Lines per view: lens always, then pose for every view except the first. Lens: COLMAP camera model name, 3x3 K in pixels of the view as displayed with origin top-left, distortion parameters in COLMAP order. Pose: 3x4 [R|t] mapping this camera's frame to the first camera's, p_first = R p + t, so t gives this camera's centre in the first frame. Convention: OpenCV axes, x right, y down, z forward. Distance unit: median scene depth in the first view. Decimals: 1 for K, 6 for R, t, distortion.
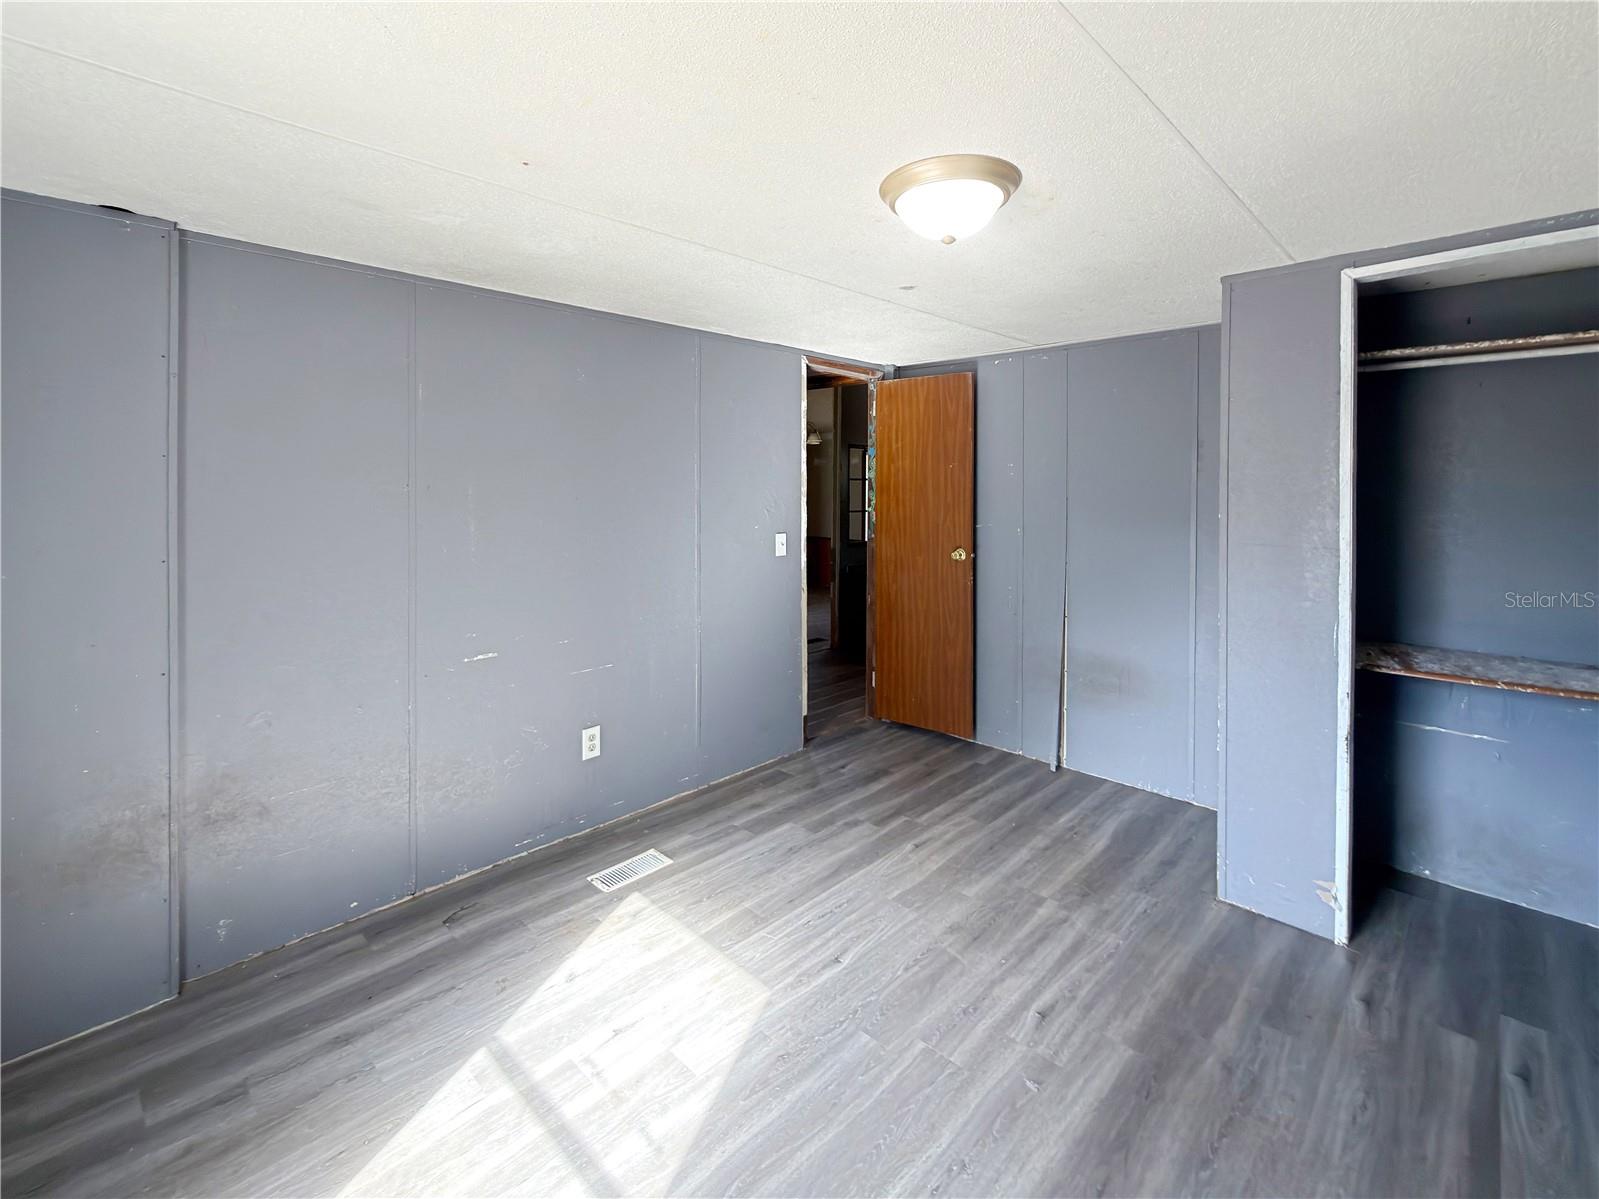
lens RADIAL K [[705.4, 0, 796.3], [0, 705.4, 600.4], [0, 0, 1]] dist [0.000670, 0.000074]
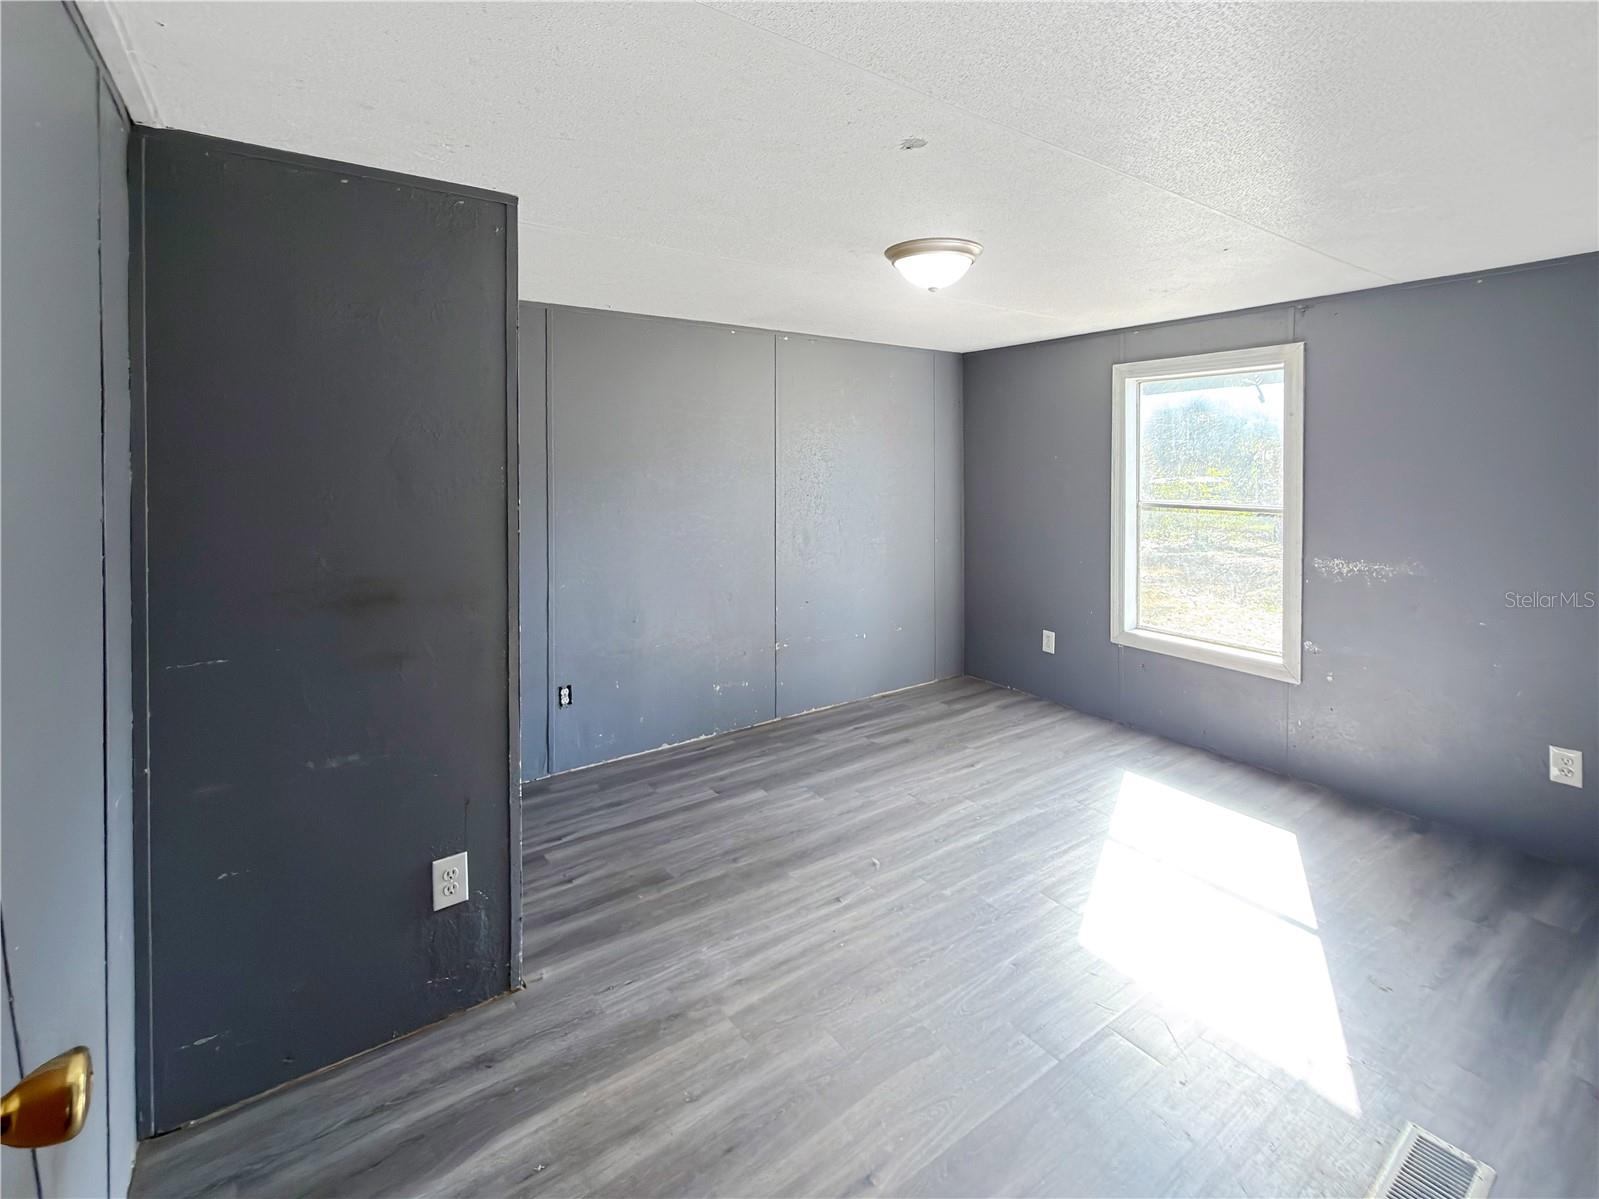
lens RADIAL K [[705.4, 0, 801.8], [0, 705.4, 599.8], [0, 0, 1]] dist [0.000670, 0.000074]
pose [[-0.982109, -0.028420, 0.186156, 0.178670], [0.038337, 0.937670, 0.345407, -0.280652], [-0.184370, 0.346364, -0.919804, 1.746868]]
